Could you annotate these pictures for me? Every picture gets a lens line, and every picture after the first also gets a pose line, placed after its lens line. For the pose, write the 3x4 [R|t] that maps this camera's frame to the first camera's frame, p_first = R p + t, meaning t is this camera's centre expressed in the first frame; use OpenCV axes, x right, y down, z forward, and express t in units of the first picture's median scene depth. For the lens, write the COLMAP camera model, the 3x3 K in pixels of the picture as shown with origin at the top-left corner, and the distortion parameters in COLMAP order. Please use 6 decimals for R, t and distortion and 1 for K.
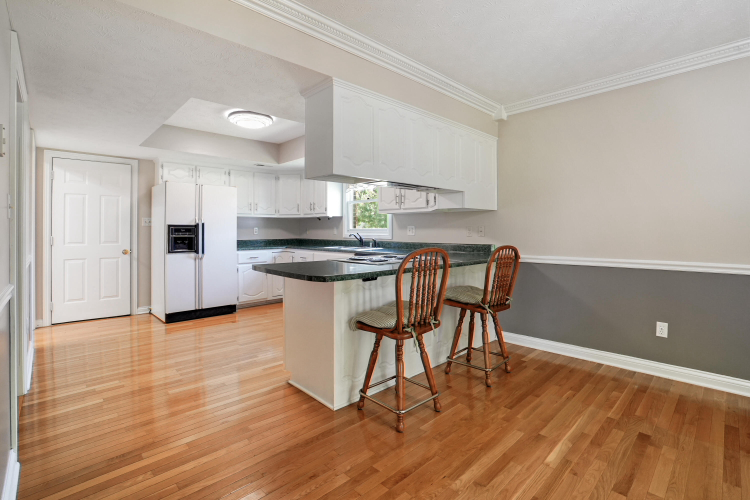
lens RADIAL K [[354.9, 0, 374.0], [0, 354.9, 224.1], [0, 0, 1]] dist [-0.060599, 0.021350]
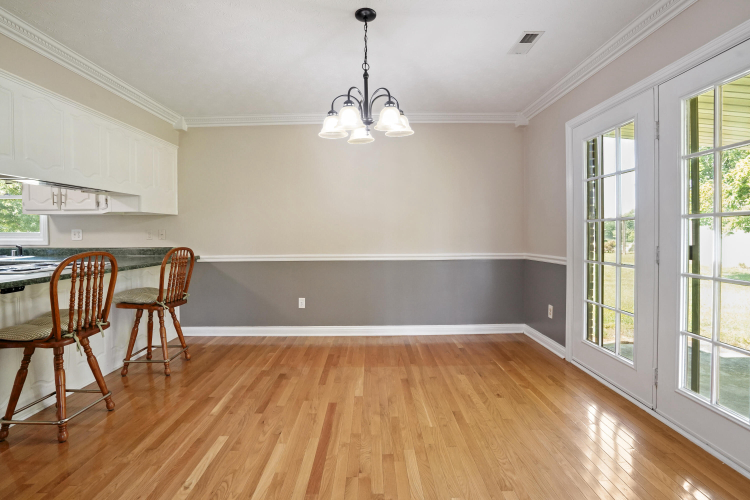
lens RADIAL K [[348.1, 0, 372.0], [0, 348.1, 240.9], [0, 0, 1]] dist [-0.054516, 0.019151]
pose [[0.688653, -0.021370, 0.724776, 0.002315], [-0.008024, 0.999280, 0.037088, -0.005132], [-0.725047, -0.031356, 0.687986, -0.173936]]
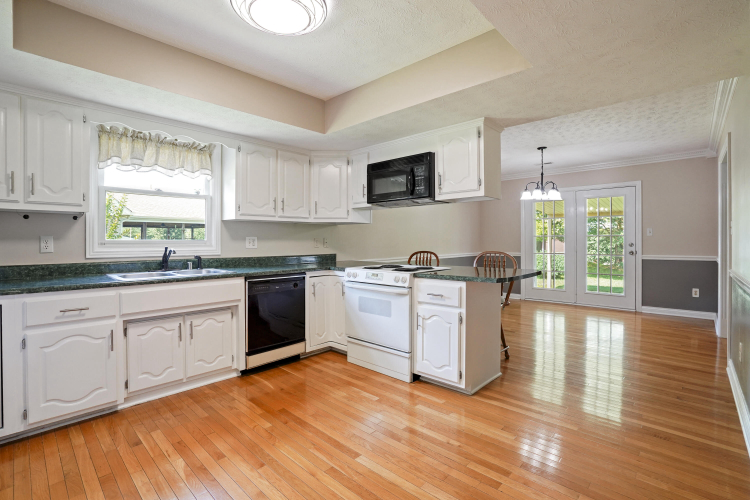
lens RADIAL K [[348.1, 0, 372.0], [0, 348.1, 240.9], [0, 0, 1]] dist [-0.054516, 0.019151]
pose [[-0.047081, 0.001298, 0.998890, -1.072860], [-0.013130, 0.999912, -0.001918, 0.019093], [-0.998805, -0.013206, -0.047060, 1.188609]]
